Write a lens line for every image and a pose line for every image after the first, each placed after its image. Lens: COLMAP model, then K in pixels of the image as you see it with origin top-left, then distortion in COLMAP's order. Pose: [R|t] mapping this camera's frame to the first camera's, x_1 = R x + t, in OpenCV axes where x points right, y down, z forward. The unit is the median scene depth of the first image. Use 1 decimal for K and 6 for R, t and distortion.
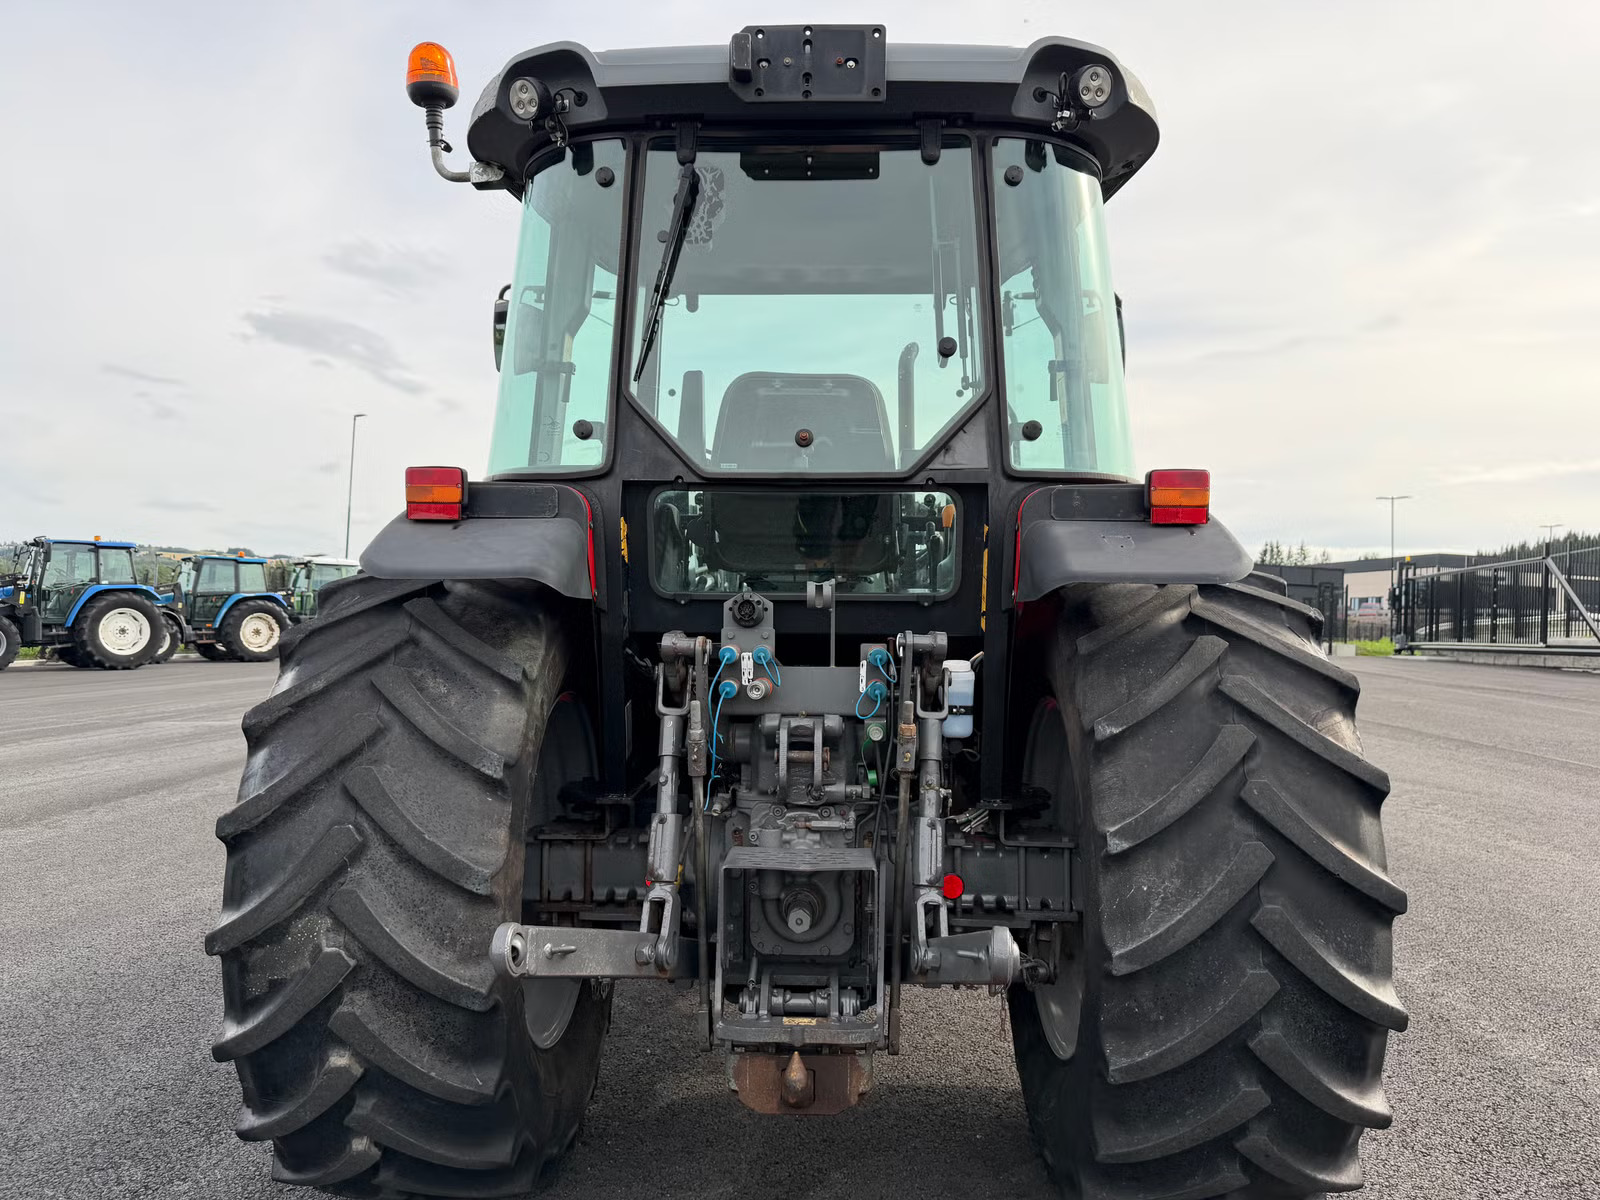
lens RADIAL K [[1134.3, 0, 794.1], [0, 1134.3, 594.7], [0, 0, 1]] dist [0.061490, -0.084715]
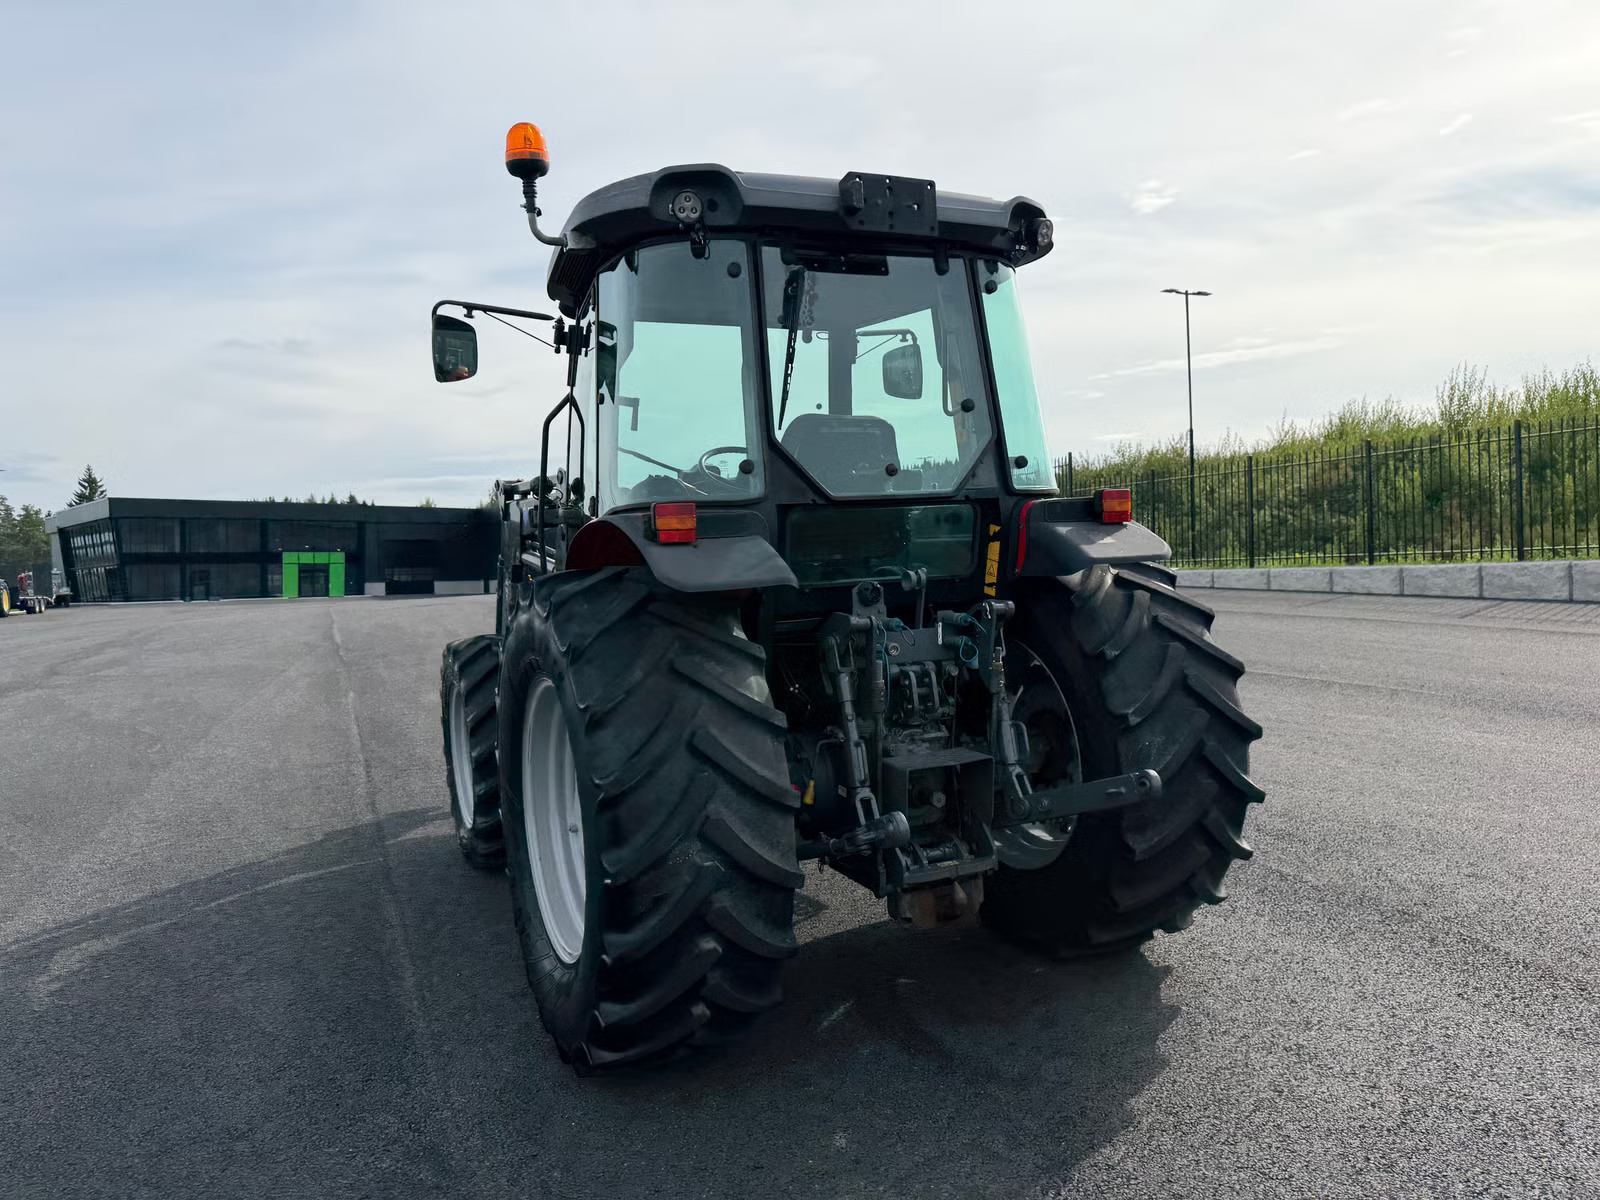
lens RADIAL K [[1117.7, 0, 807.0], [0, 1117.7, 592.5], [0, 0, 1]] dist [0.096985, -0.115310]
pose [[0.887051, -0.070046, 0.456326, -0.747987], [0.048769, 0.997110, 0.058254, -0.073163], [-0.459088, -0.029420, 0.887904, -0.202407]]
